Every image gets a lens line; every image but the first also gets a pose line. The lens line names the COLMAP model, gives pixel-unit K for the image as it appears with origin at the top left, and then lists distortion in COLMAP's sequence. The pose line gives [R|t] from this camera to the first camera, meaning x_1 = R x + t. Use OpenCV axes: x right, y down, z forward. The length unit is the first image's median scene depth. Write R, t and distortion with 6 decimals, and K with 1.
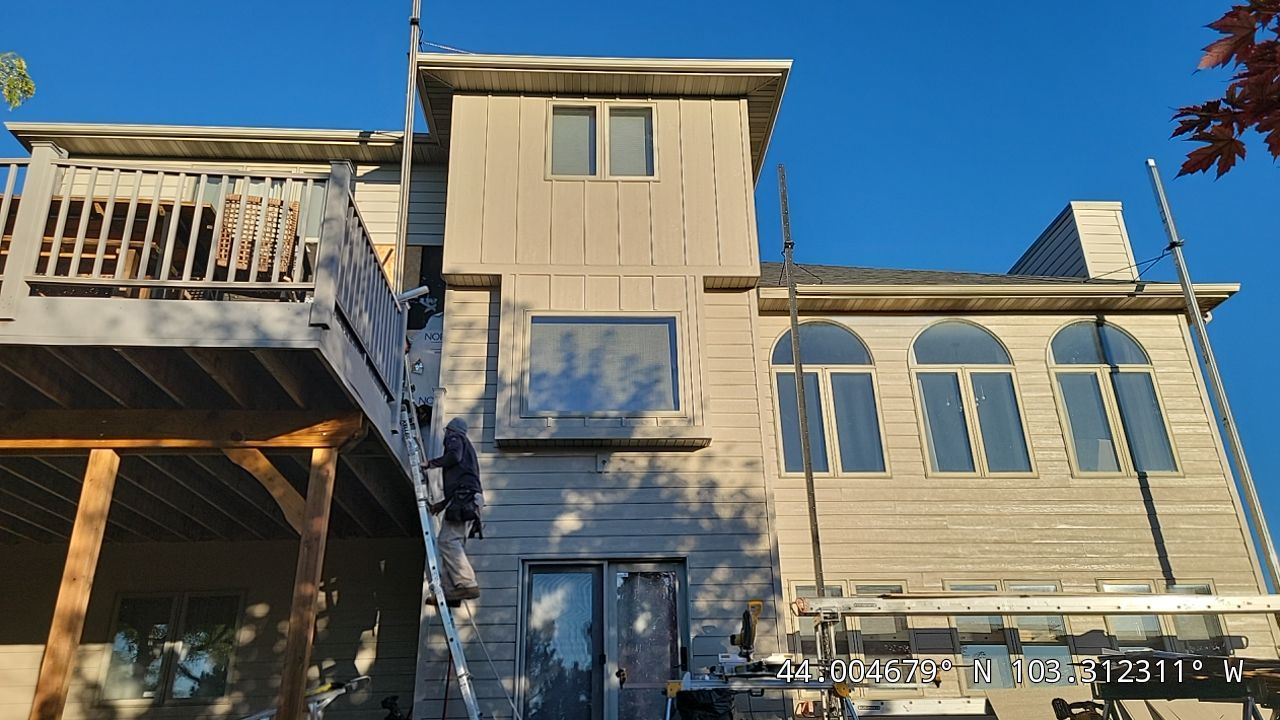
lens RADIAL K [[885.3, 0, 637.7], [0, 885.3, 363.2], [0, 0, 1]] dist [0.037208, -0.005919]
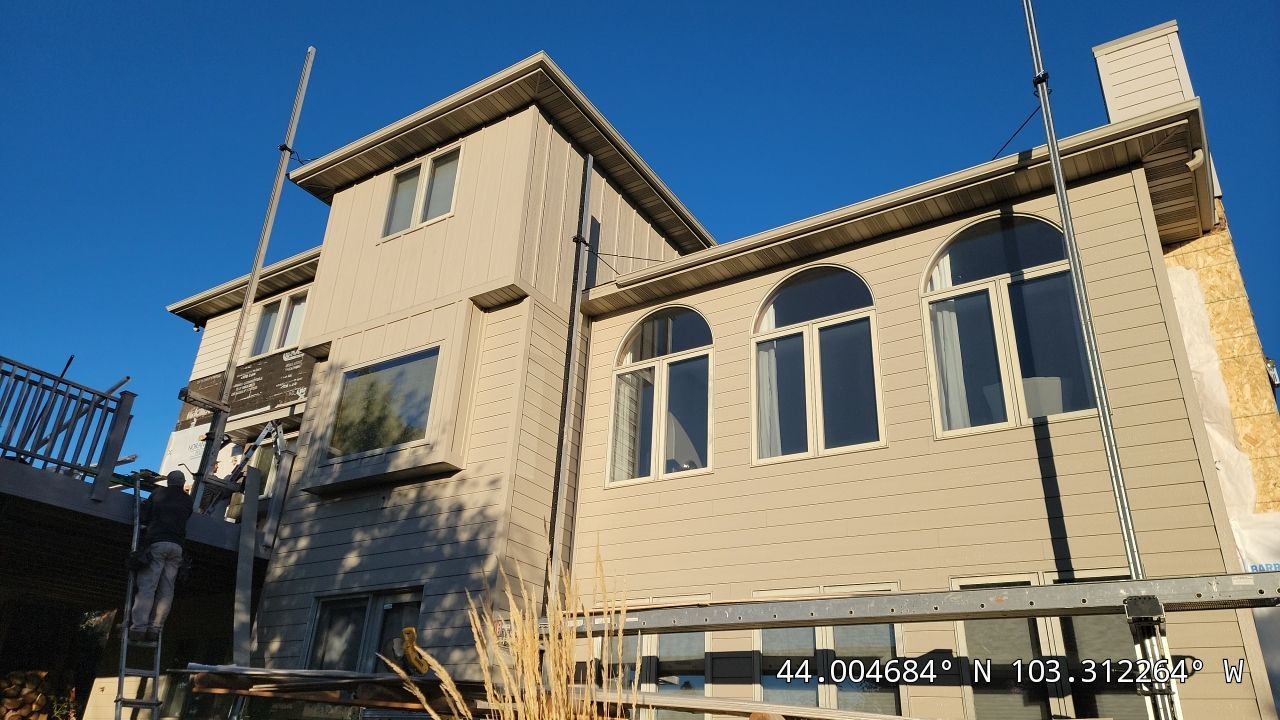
lens RADIAL K [[885.3, 0, 637.0], [0, 885.3, 364.9], [0, 0, 1]] dist [0.037208, -0.005919]
pose [[0.809670, -0.198951, -0.552135, 0.813838], [0.172998, 0.979894, -0.099395, 0.113049], [0.560808, -0.015041, 0.827809, 0.303692]]
